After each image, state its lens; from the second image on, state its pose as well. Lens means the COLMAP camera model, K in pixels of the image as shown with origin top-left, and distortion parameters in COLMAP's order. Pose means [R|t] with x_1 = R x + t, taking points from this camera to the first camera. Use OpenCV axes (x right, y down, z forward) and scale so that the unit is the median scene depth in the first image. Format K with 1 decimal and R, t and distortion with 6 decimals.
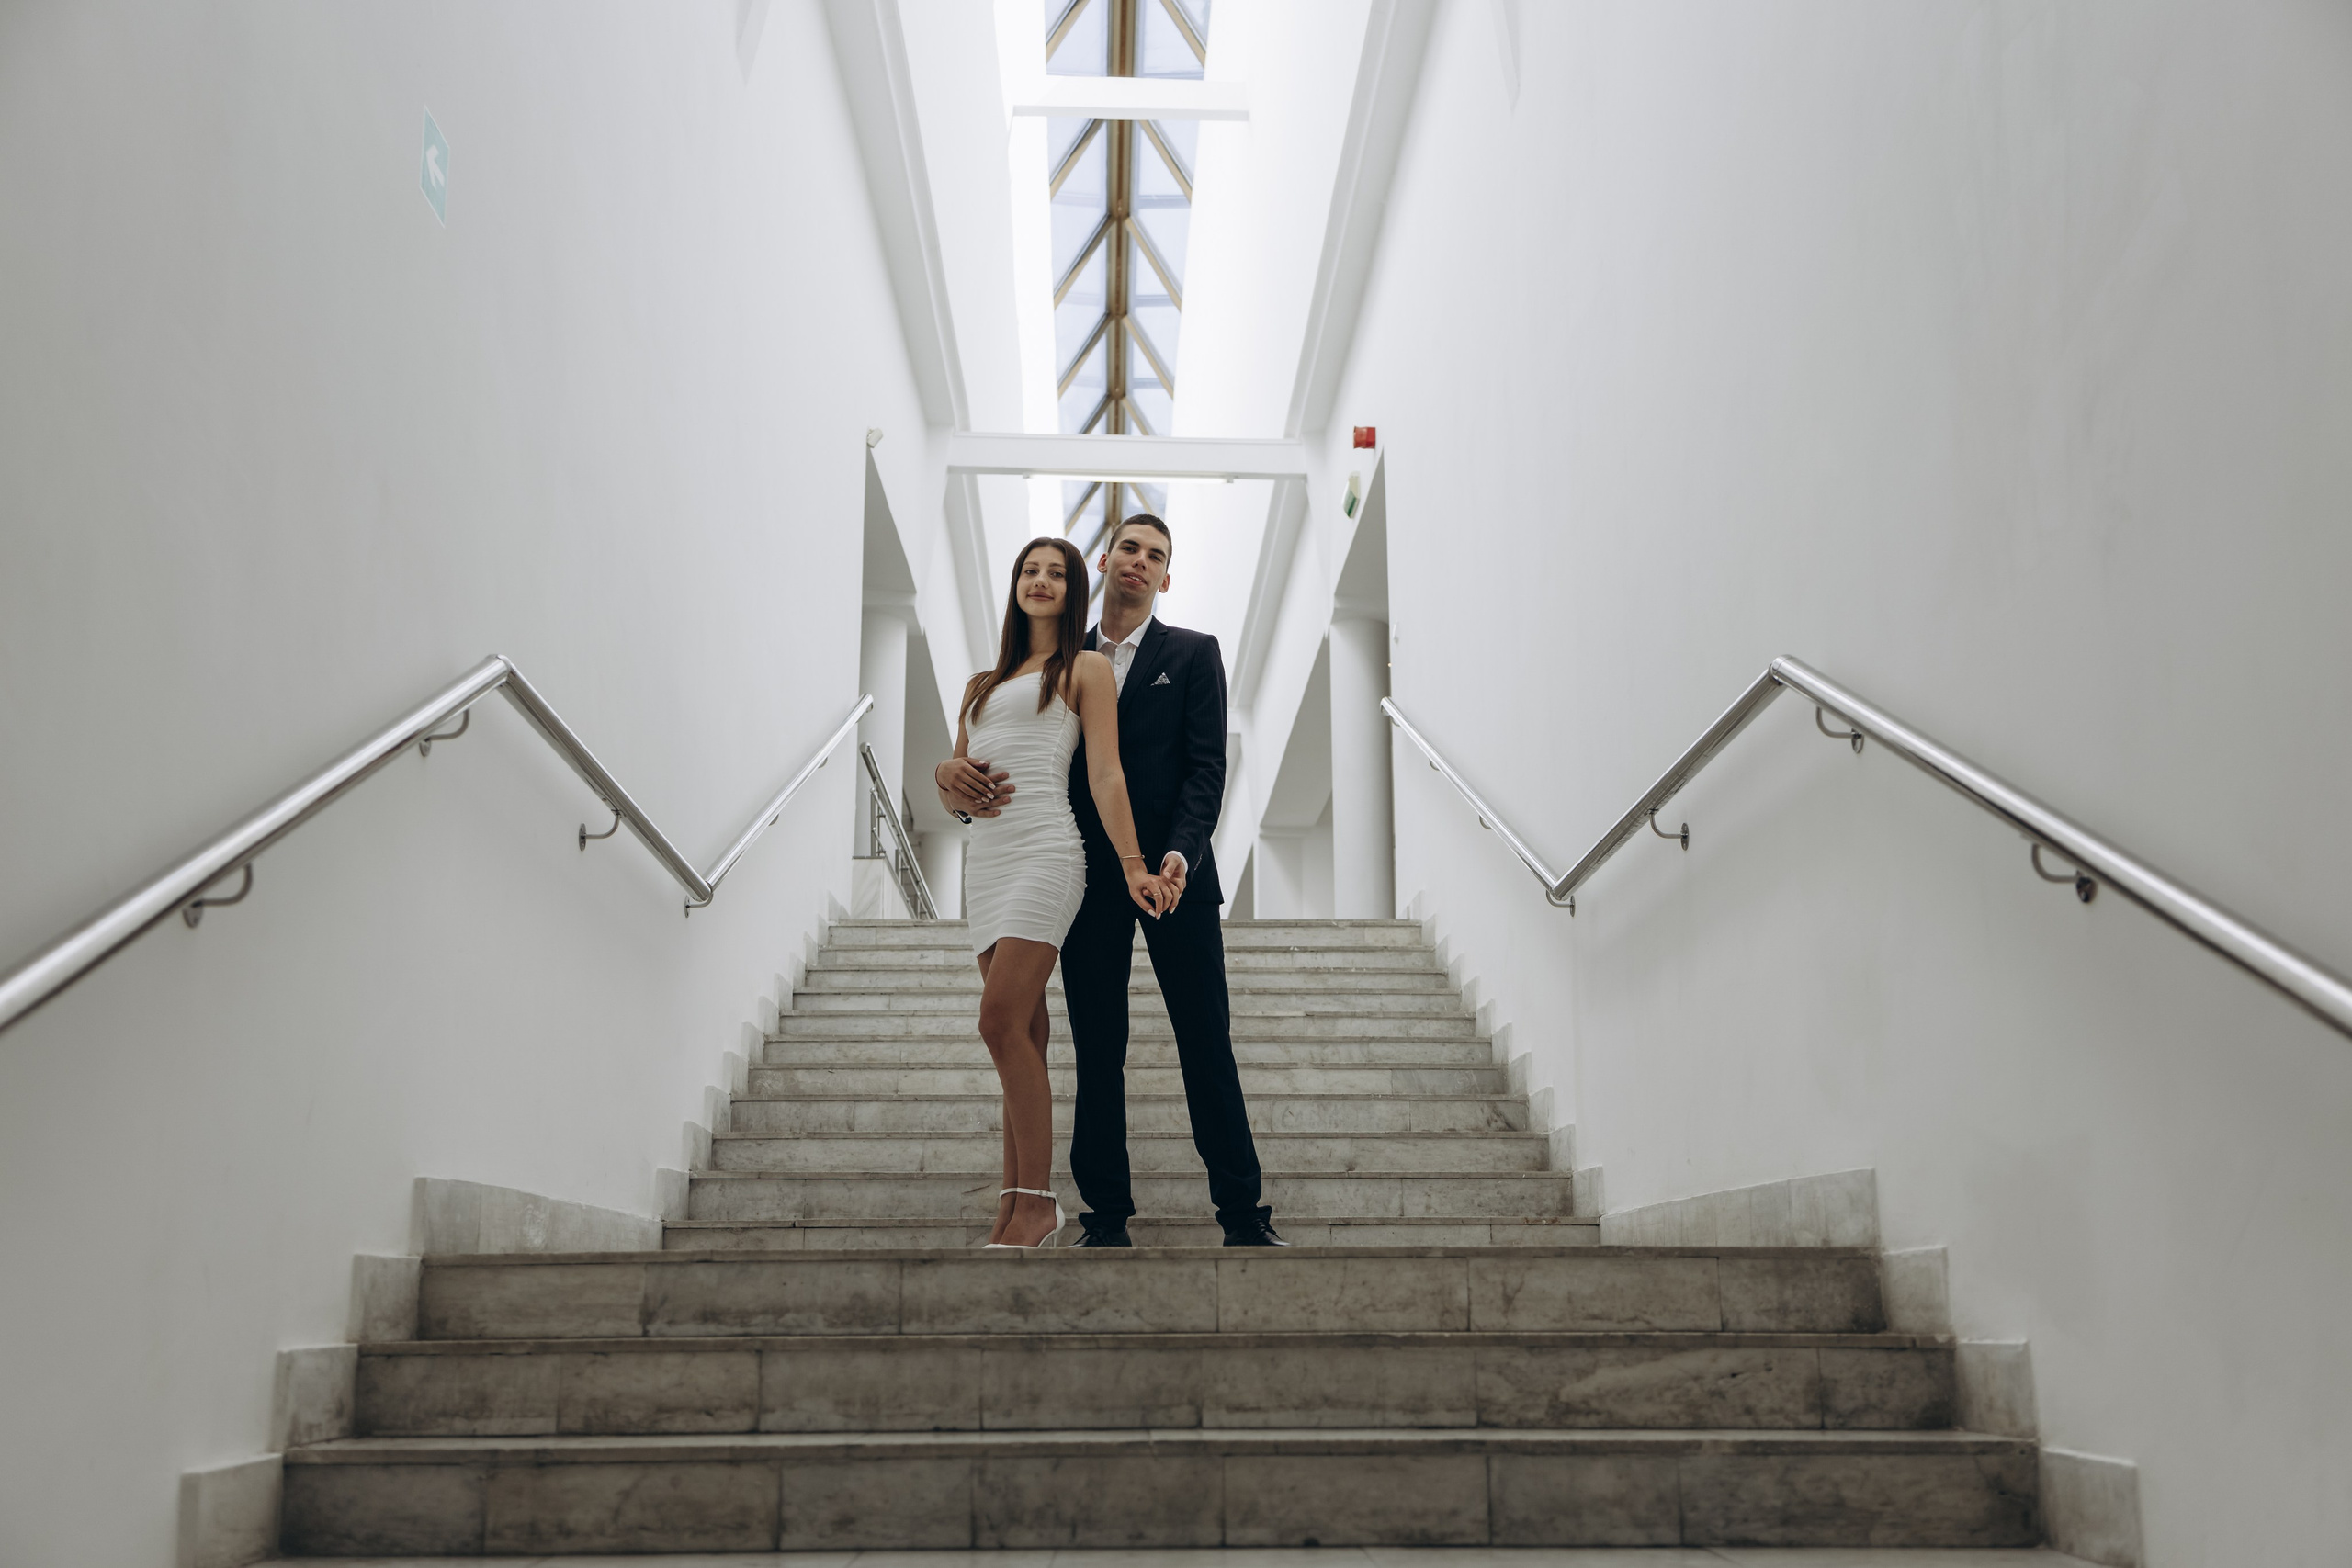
lens RADIAL K [[2396.7, 0, 1176.0], [0, 2396.7, 784.0], [0, 0, 1]] dist [0.010729, -0.016136]
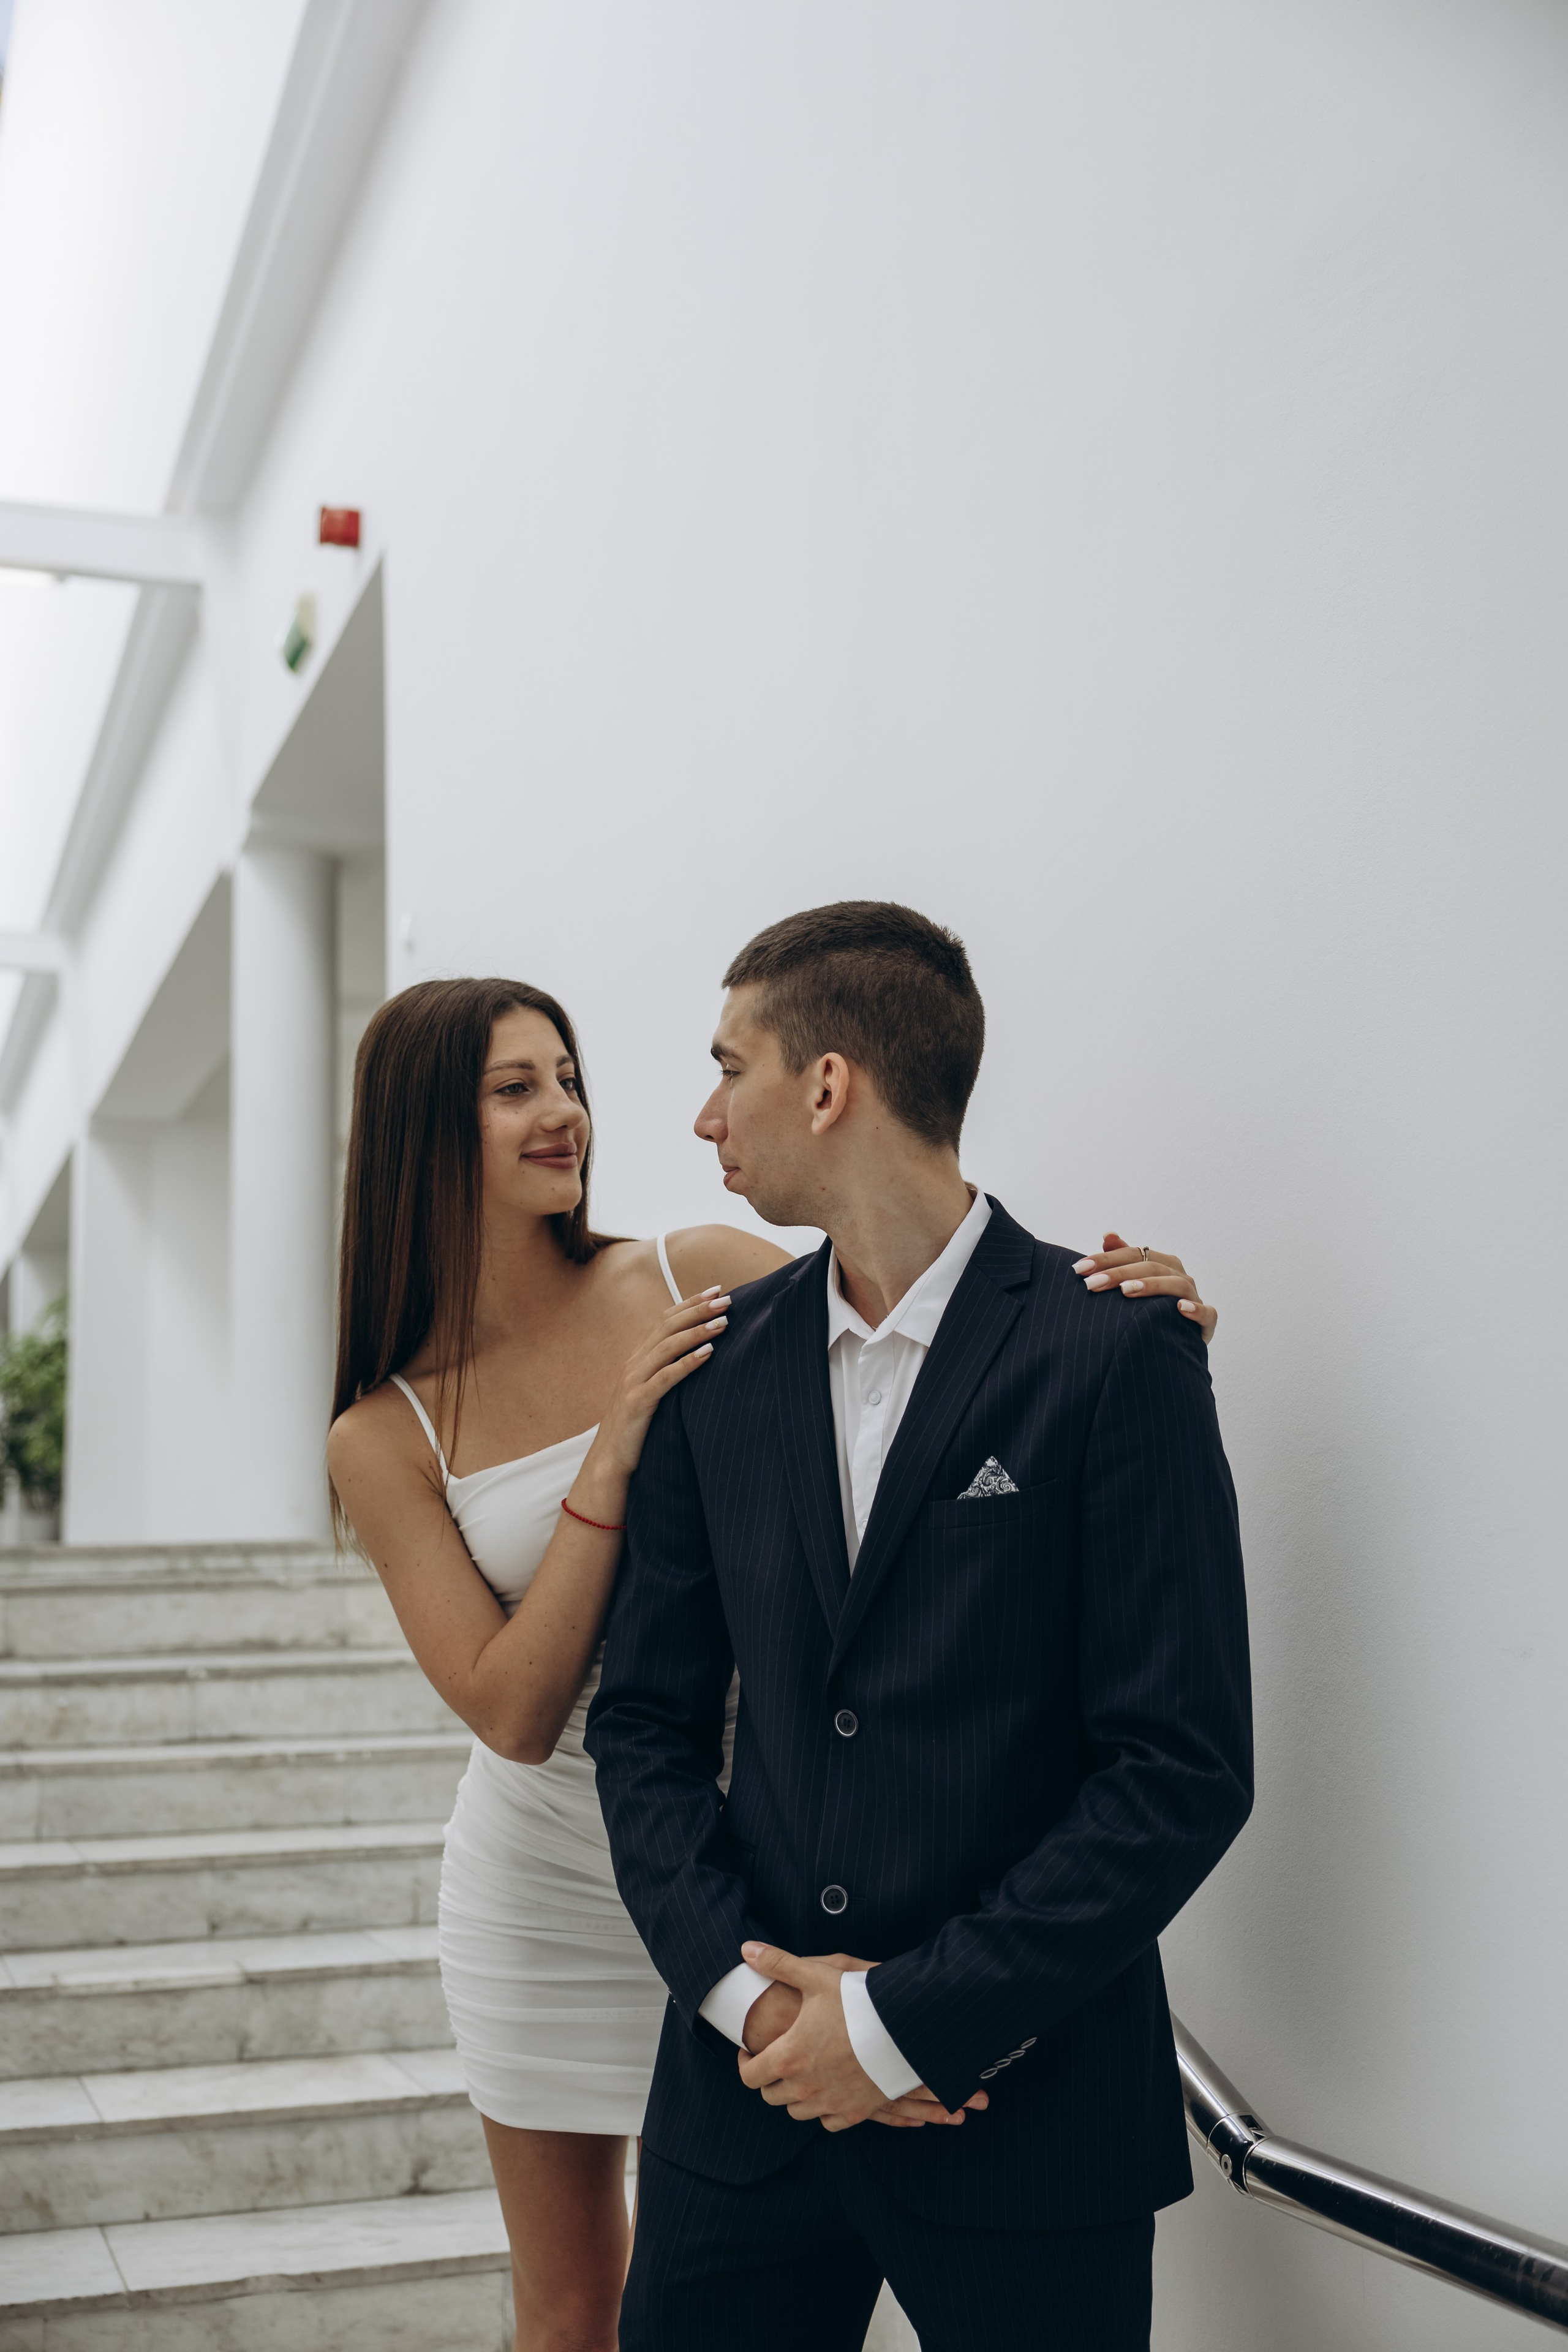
lens RADIAL K [[2618.1, 0, 784.0], [0, 2618.1, 1176.0], [0, 0, 1]] dist [0.010866, 0.008016]
pose [[0.952862, 0.028613, 0.302051, 0.007894], [-0.056160, 0.994973, 0.082911, -0.153626], [-0.298160, -0.095966, 0.949679, 1.126949]]
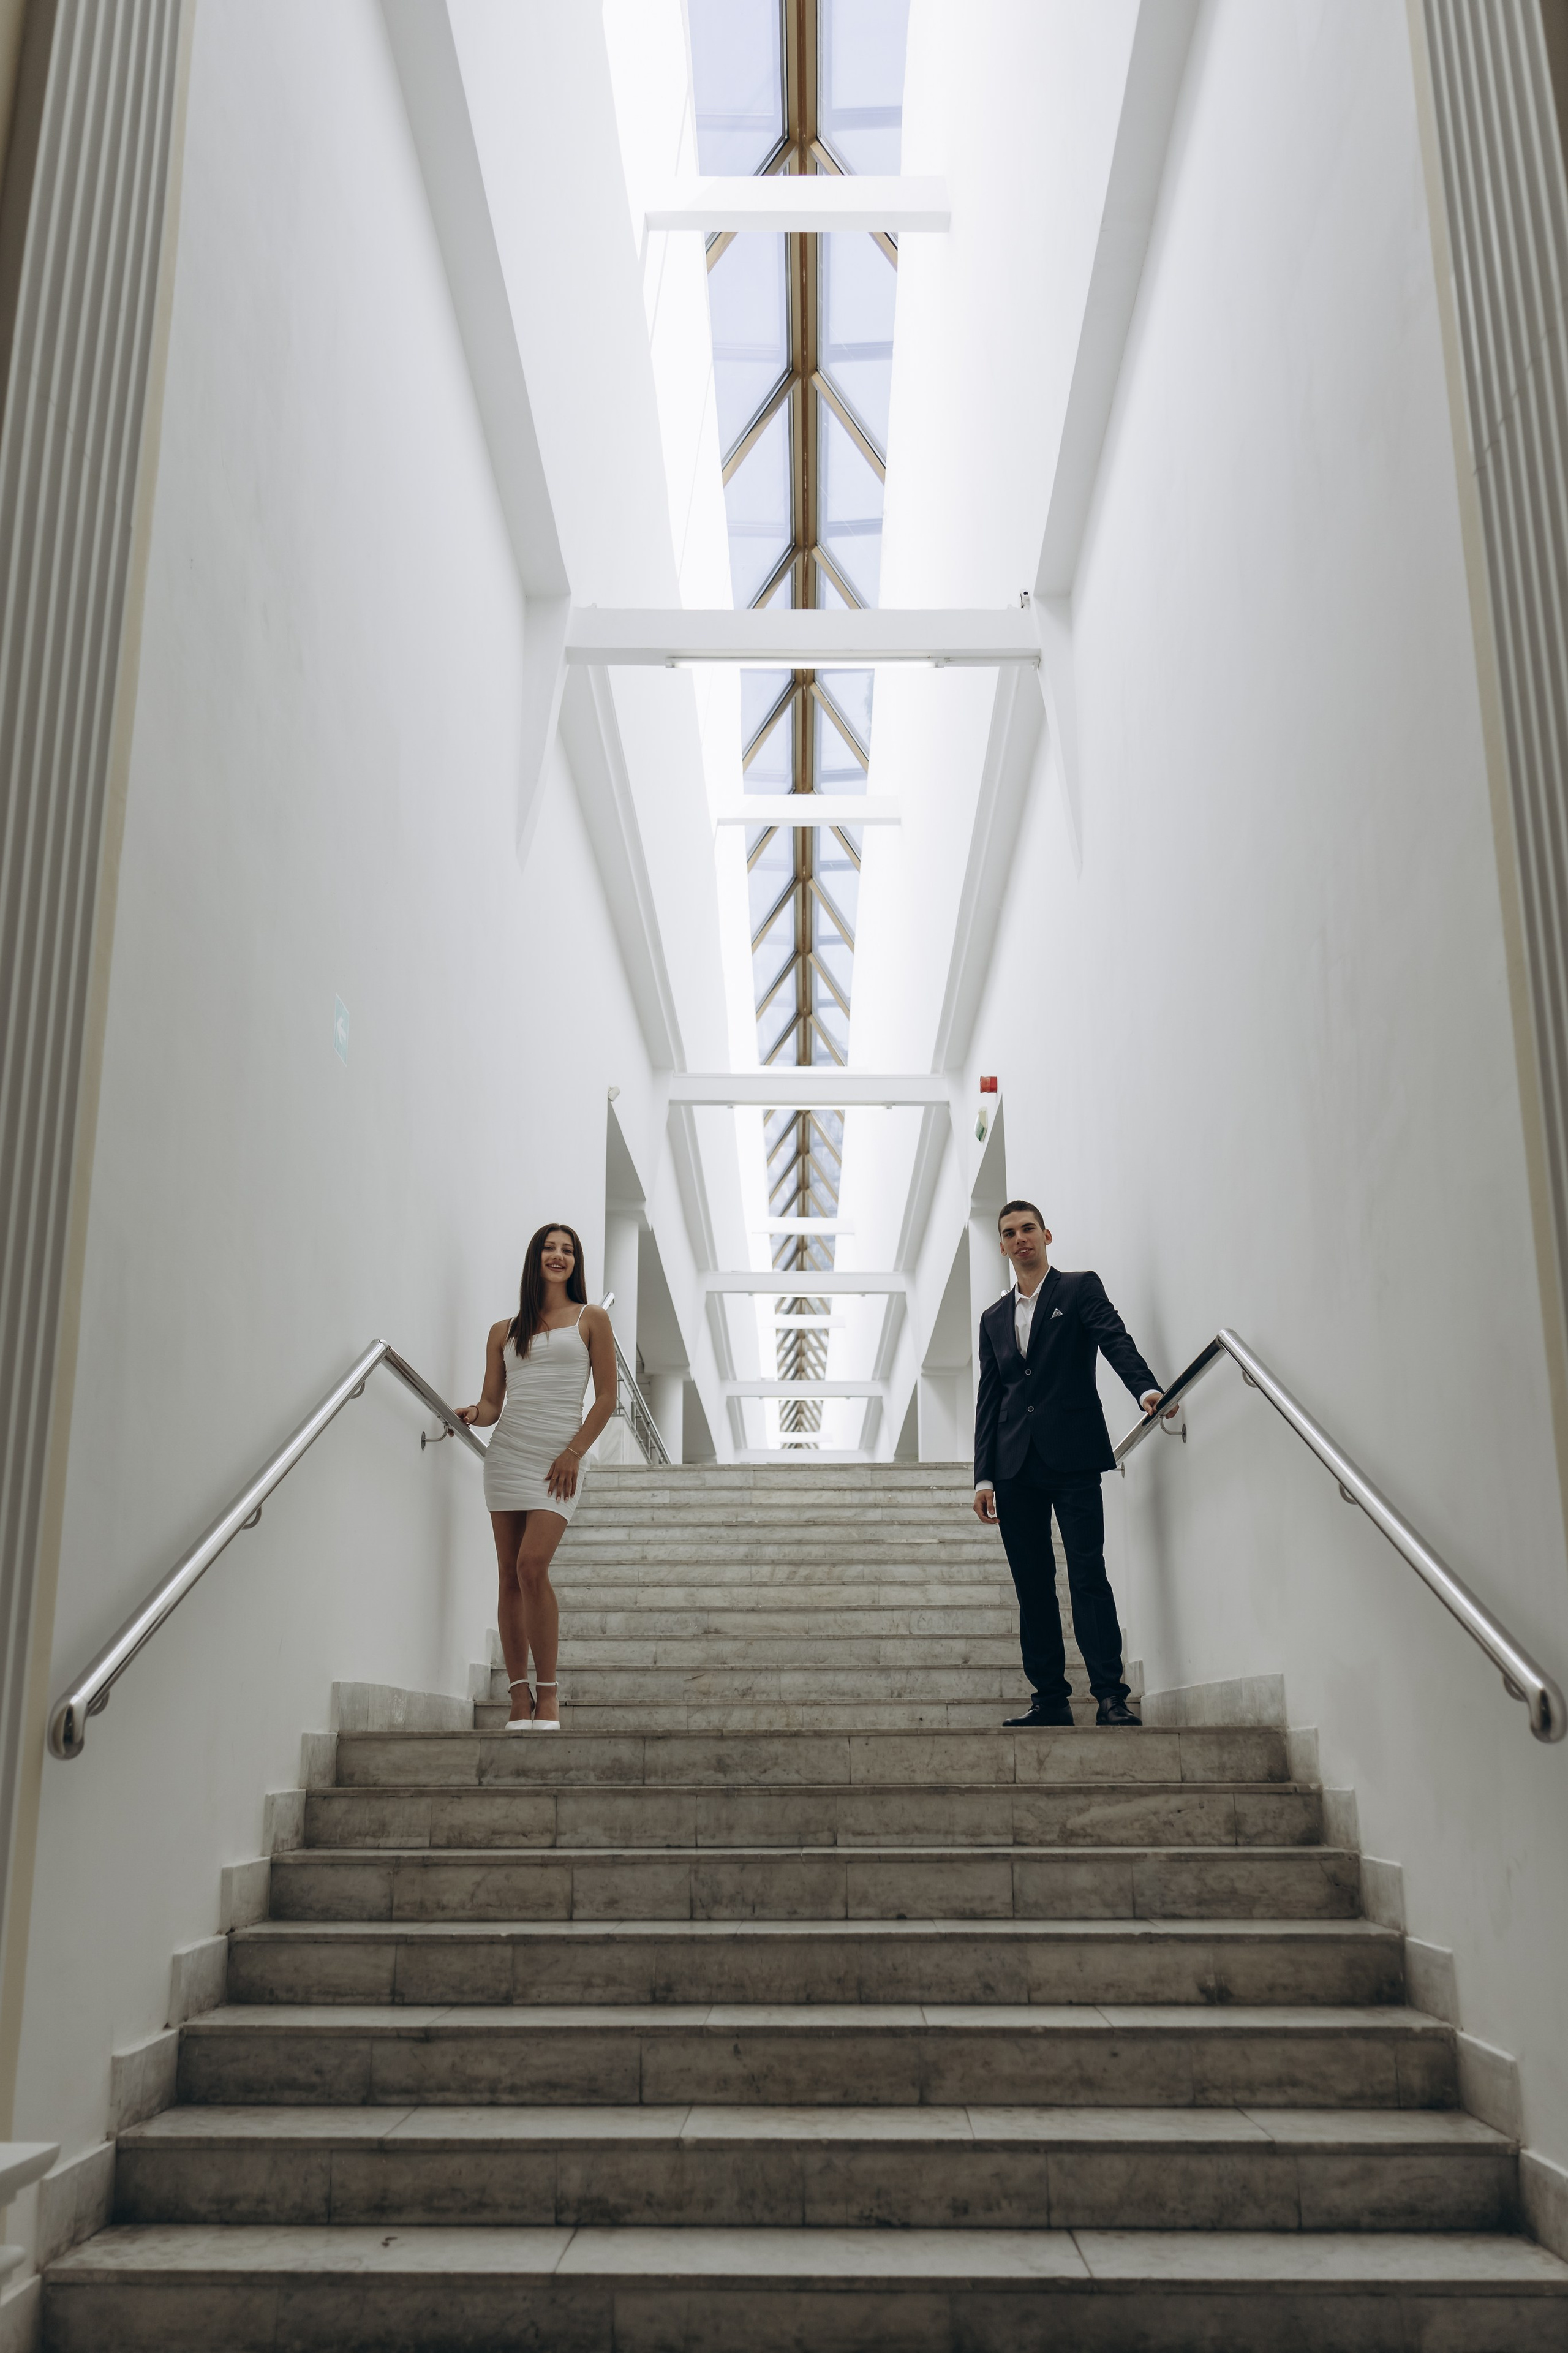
lens RADIAL K [[2073.3, 0, 769.4], [0, 2073.3, 1203.8], [0, 0, 1]] dist [-0.090209, 0.127145]
pose [[0.998817, -0.012061, -0.047098, 0.032336], [0.009957, 0.998953, -0.044657, -0.083585], [0.047587, 0.044135, 0.997892, -0.332586]]
